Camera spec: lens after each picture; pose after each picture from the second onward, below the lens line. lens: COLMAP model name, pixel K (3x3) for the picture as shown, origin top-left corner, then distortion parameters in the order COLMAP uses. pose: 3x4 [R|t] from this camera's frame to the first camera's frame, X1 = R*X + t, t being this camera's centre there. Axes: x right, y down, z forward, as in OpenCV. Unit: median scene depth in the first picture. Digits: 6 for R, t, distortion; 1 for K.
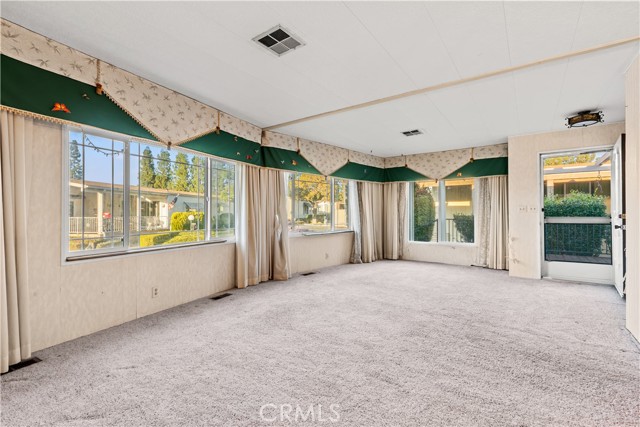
lens RADIAL K [[293.3, 0, 319.9], [0, 293.3, 214.6], [0, 0, 1]] dist [-0.000243, -0.000045]
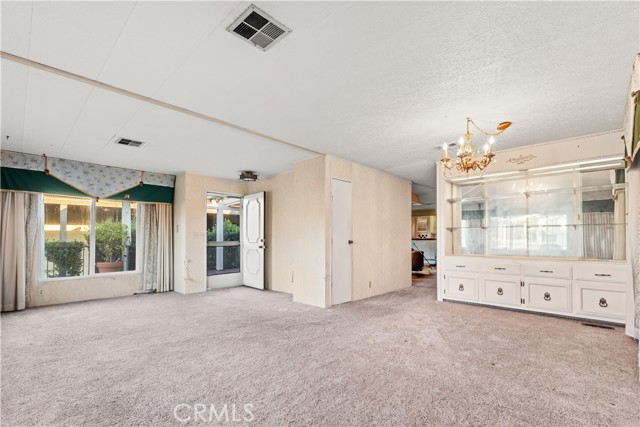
lens RADIAL K [[293.3, 0, 329.4], [0, 293.3, 232.6], [0, 0, 1]] dist [-0.000243, -0.000045]
pose [[0.102030, 0.021748, 0.994544, -0.377591], [0.006561, 0.999725, -0.022534, 0.000553], [-0.994760, 0.008824, 0.101860, 0.290995]]
